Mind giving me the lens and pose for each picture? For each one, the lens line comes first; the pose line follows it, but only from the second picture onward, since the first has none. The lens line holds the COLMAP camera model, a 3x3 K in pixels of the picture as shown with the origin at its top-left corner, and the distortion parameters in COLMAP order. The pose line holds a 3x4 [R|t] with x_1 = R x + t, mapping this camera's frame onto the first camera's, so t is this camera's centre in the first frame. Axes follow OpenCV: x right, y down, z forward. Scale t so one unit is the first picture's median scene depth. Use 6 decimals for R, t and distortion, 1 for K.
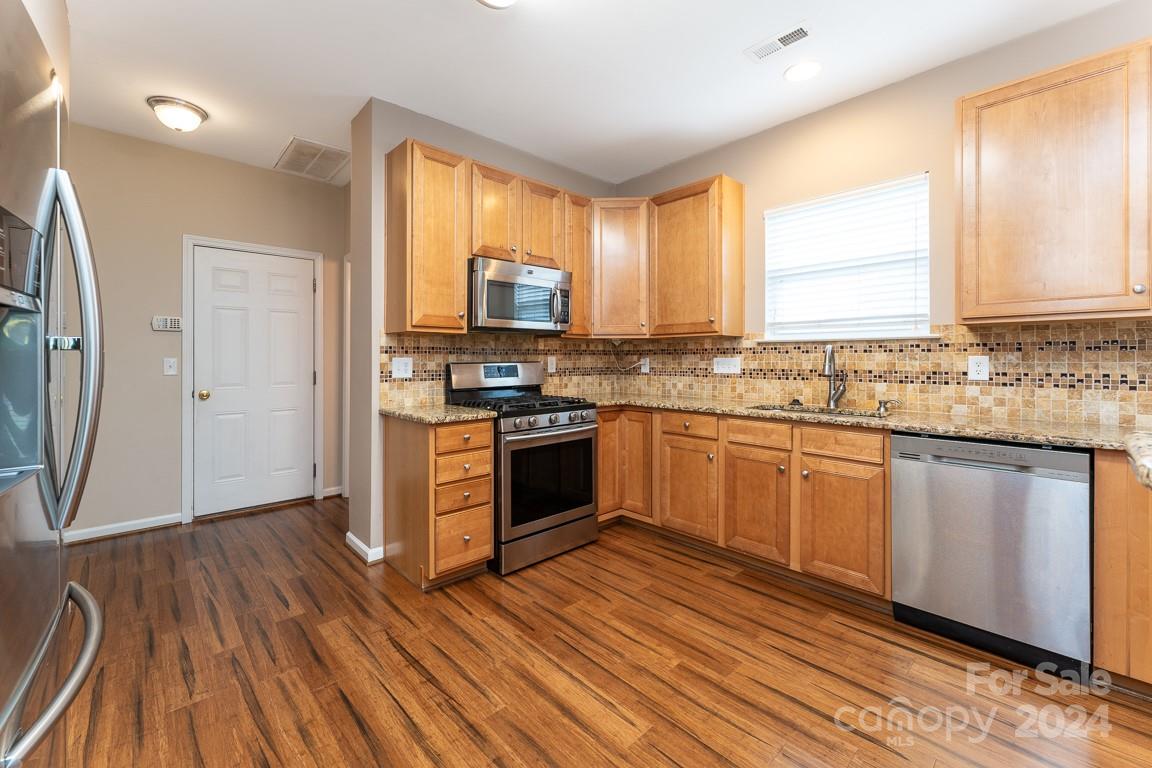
lens RADIAL K [[468.7, 0, 572.0], [0, 468.7, 357.4], [0, 0, 1]] dist [0.001358, 0.000020]
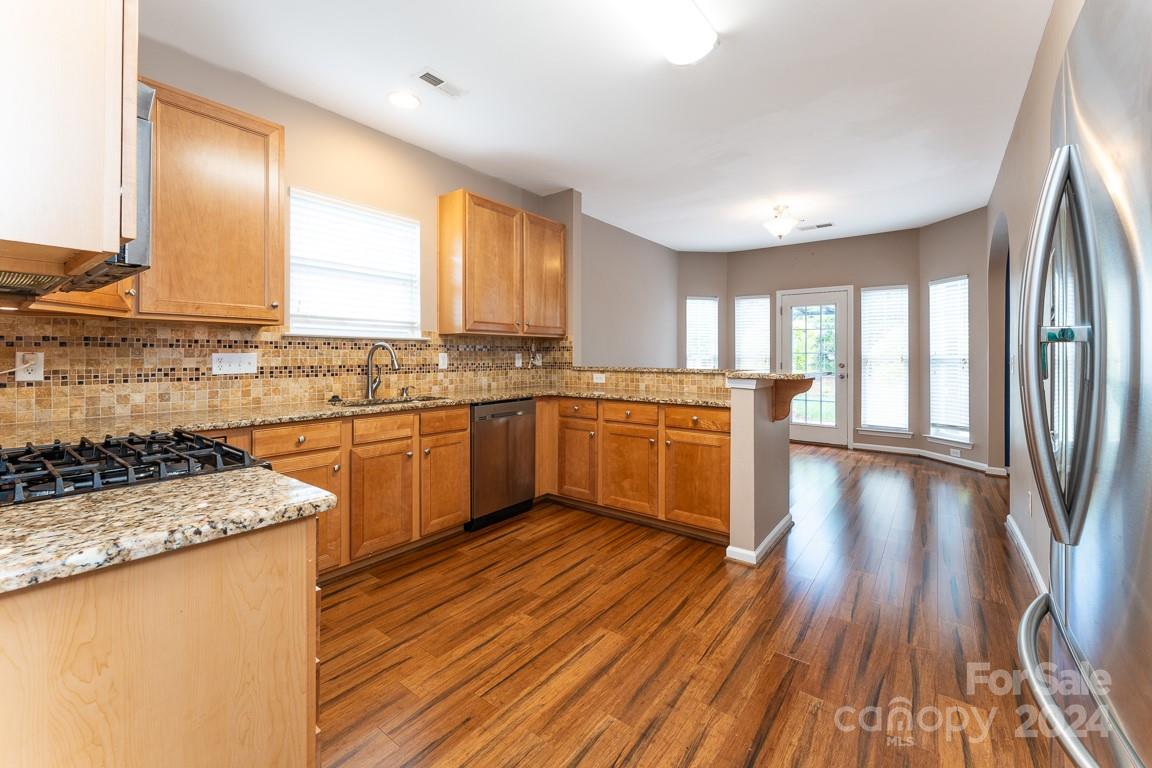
lens RADIAL K [[468.7, 0, 572.0], [0, 468.7, 357.4], [0, 0, 1]] dist [0.001358, 0.000020]
pose [[-0.162107, -0.002114, 0.986771, -0.585640], [-0.002761, 0.999995, 0.001689, 0.005588], [-0.986769, -0.002451, -0.162112, 0.670434]]
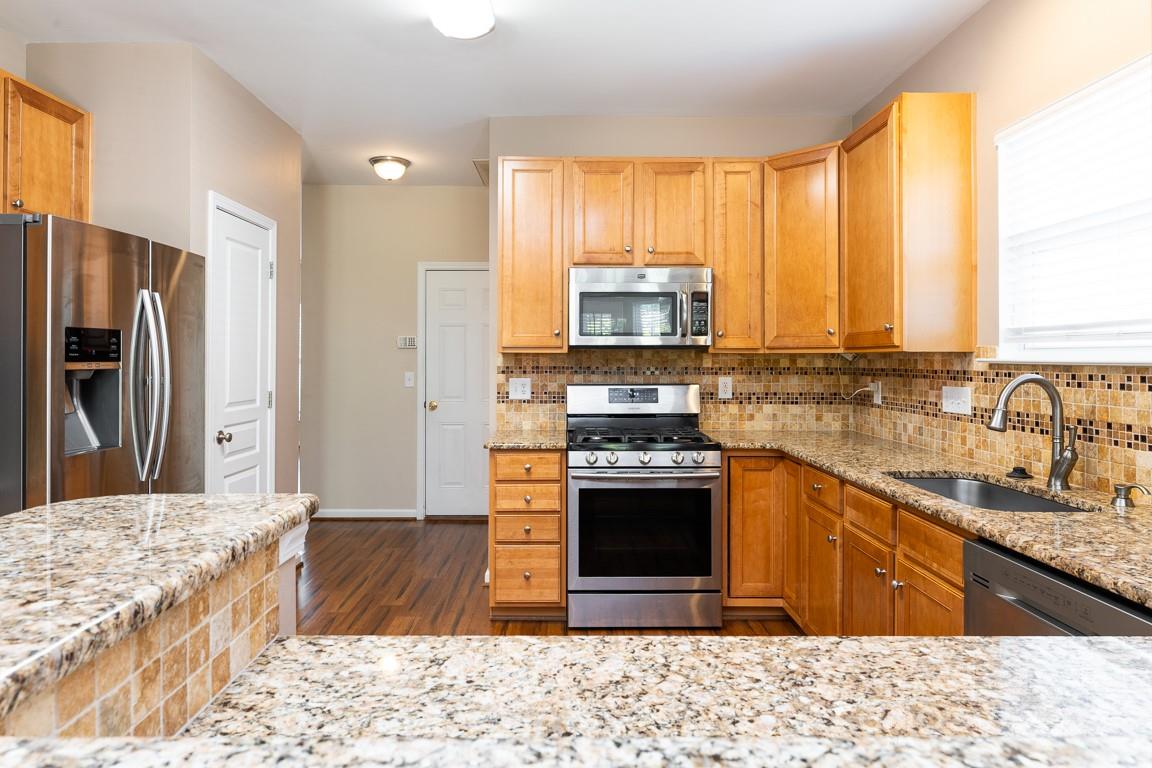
lens RADIAL K [[690.1, 0, 574.3], [0, 690.1, 351.2], [0, 0, 1]] dist [0.000629, -0.000634]
pose [[0.742475, -0.003270, -0.669866, 0.639640], [-0.001614, 0.999976, -0.006671, -0.043556], [0.669872, 0.006034, 0.742452, 0.027810]]
